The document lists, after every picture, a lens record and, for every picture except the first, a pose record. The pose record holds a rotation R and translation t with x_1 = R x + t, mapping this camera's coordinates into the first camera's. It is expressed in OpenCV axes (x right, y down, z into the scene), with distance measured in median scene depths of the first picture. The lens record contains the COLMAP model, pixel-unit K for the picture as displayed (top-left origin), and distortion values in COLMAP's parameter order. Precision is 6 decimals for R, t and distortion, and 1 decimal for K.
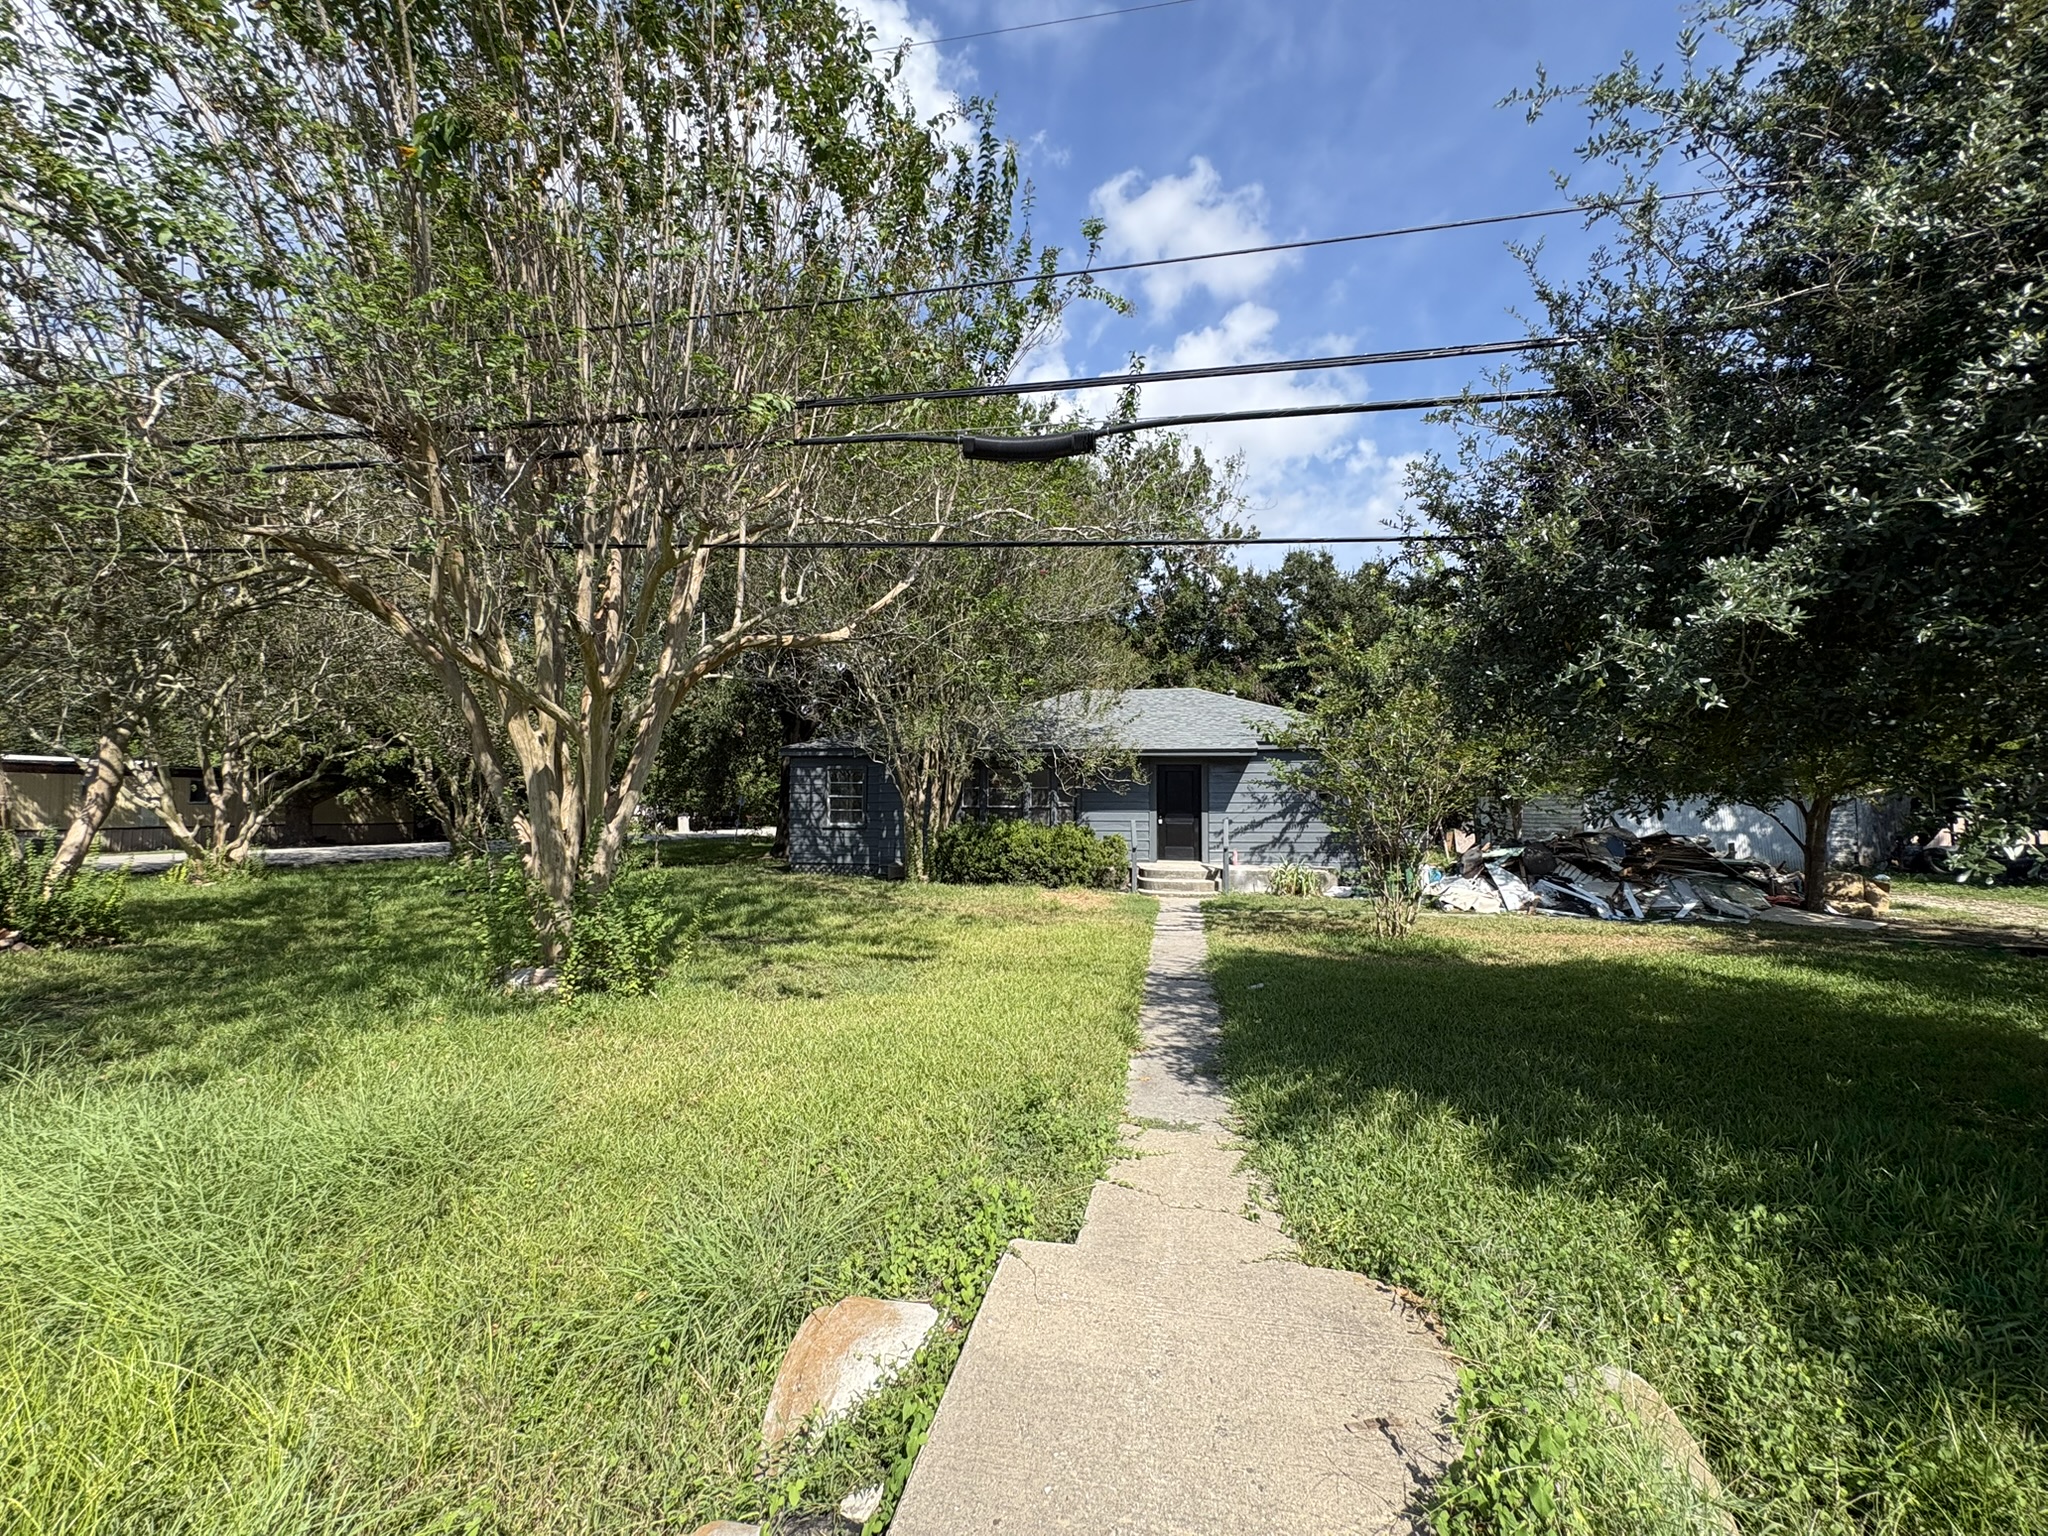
lens RADIAL K [[813.5, 0, 1022.7], [0, 813.5, 741.1], [0, 0, 1]] dist [0.002779, 0.000311]
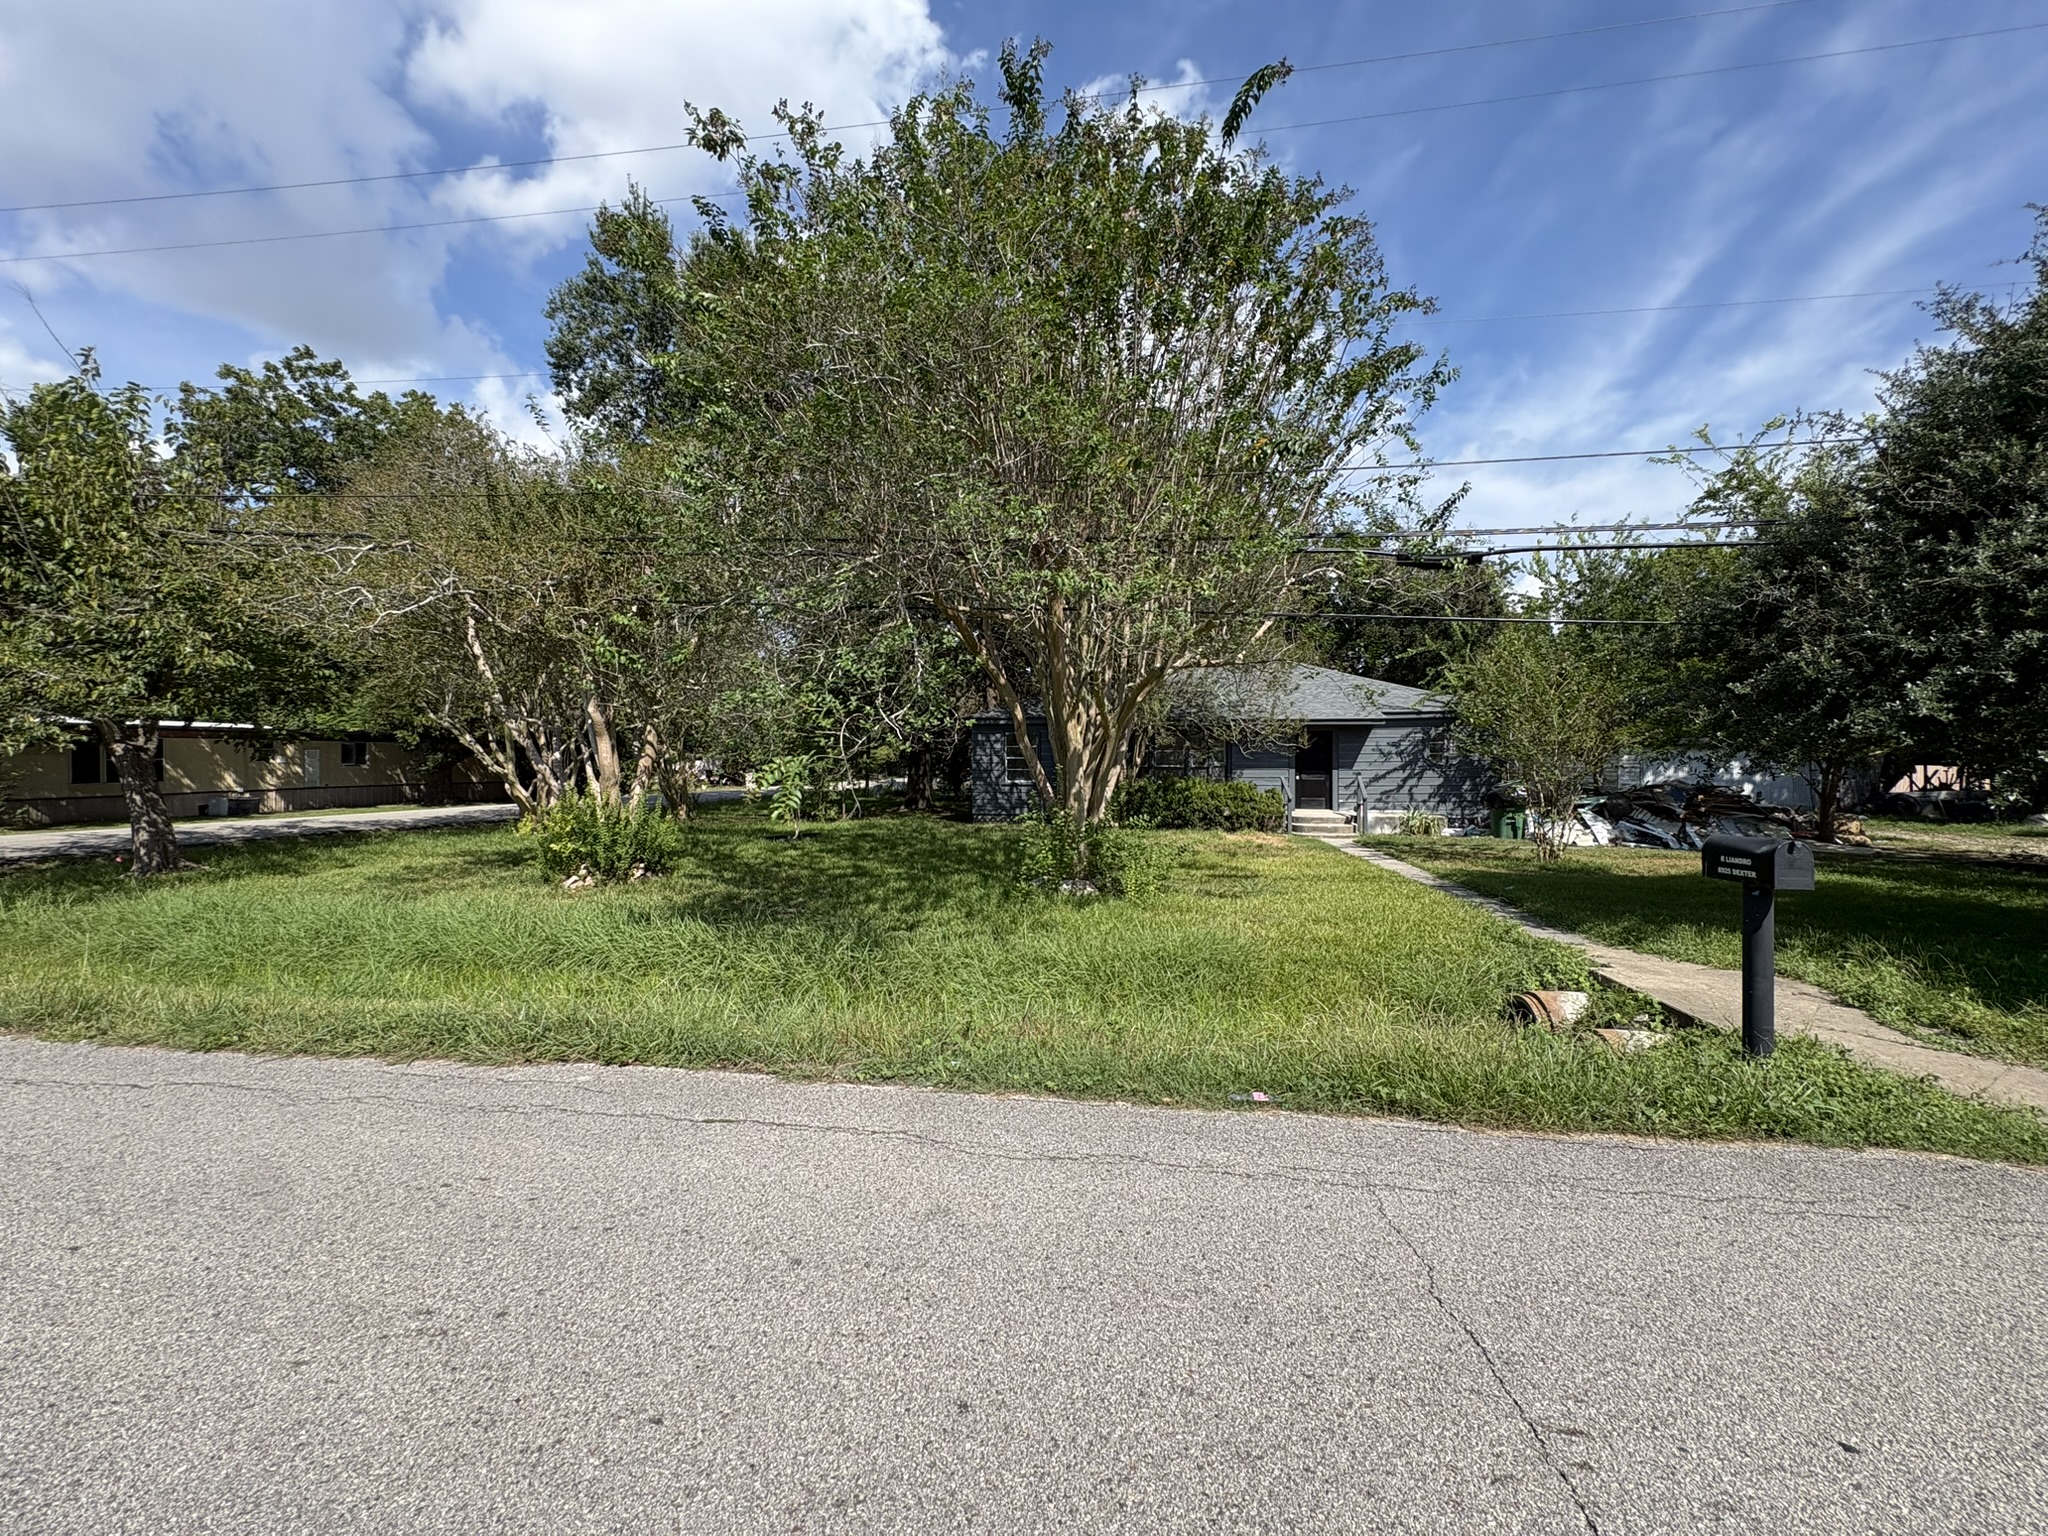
lens RADIAL K [[822.8, 0, 1024.0], [0, 822.8, 768.0], [0, 0, 1]] dist [-0.000269, -0.000041]
pose [[0.999525, -0.006988, 0.030020, -0.316664], [0.004184, 0.995705, 0.092489, -0.034473], [-0.030538, -0.092320, 0.995261, -0.237445]]
